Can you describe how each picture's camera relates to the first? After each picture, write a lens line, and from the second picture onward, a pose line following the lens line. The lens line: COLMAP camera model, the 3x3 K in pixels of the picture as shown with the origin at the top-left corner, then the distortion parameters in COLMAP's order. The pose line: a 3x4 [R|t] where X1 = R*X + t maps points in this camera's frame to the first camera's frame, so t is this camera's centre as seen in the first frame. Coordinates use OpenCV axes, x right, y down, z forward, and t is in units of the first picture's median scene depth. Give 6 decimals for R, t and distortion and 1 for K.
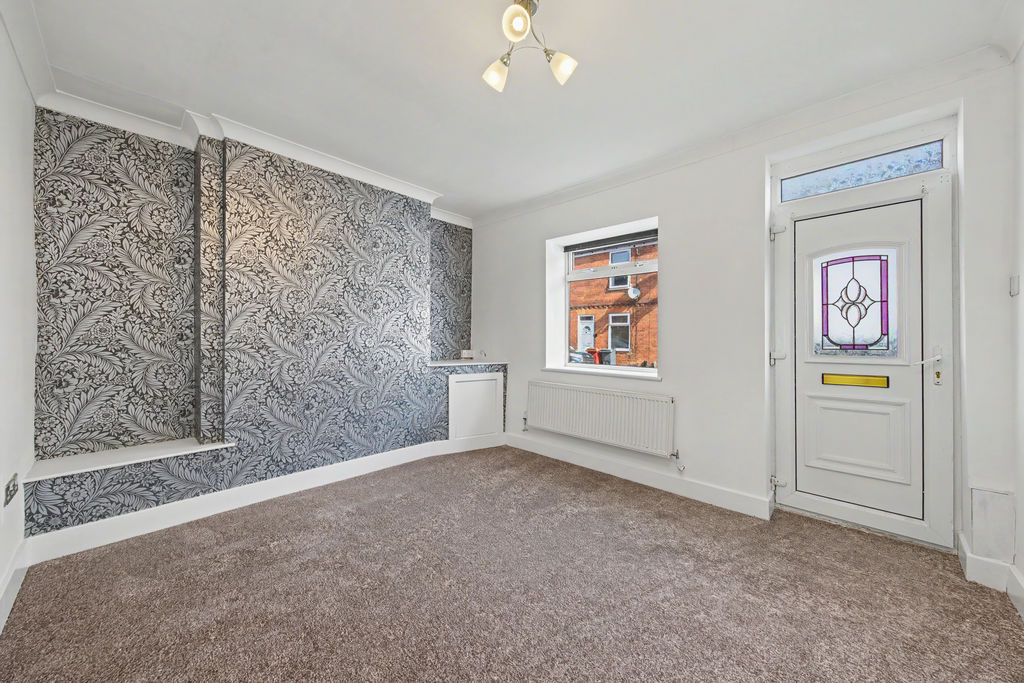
lens RADIAL K [[378.5, 0, 513.2], [0, 378.5, 338.8], [0, 0, 1]] dist [-0.000653, -0.000062]
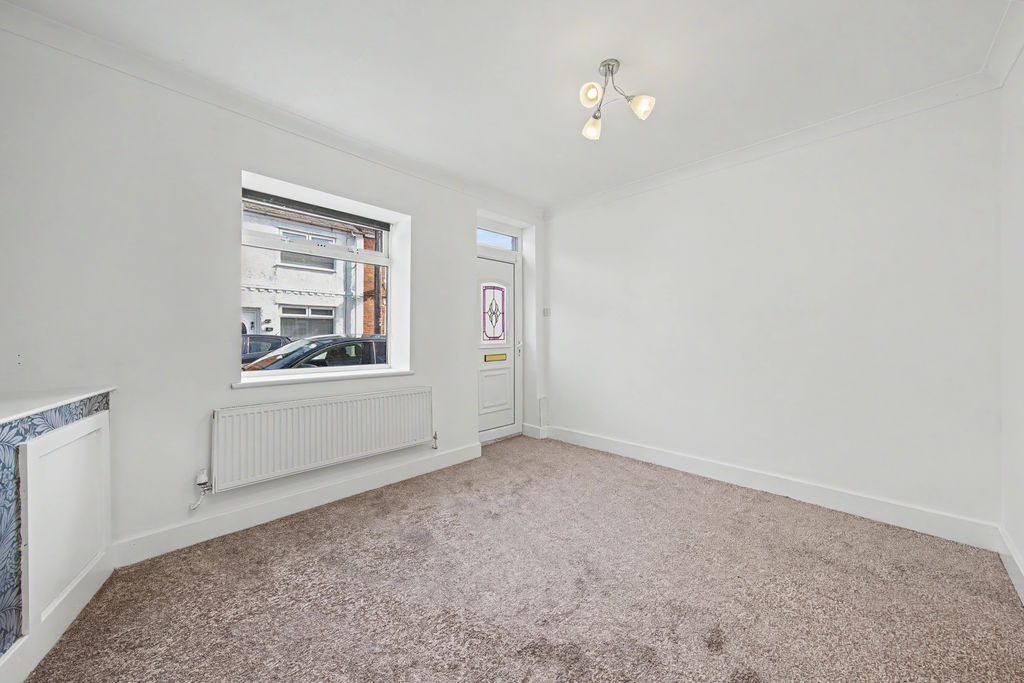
lens RADIAL K [[378.5, 0, 513.2], [0, 378.5, 335.3], [0, 0, 1]] dist [-0.000653, -0.000062]
pose [[-0.011855, -0.005433, 0.999915, -0.815248], [0.001550, 0.999984, 0.005452, -0.001923], [-0.999929, 0.001614, -0.011846, 0.905954]]
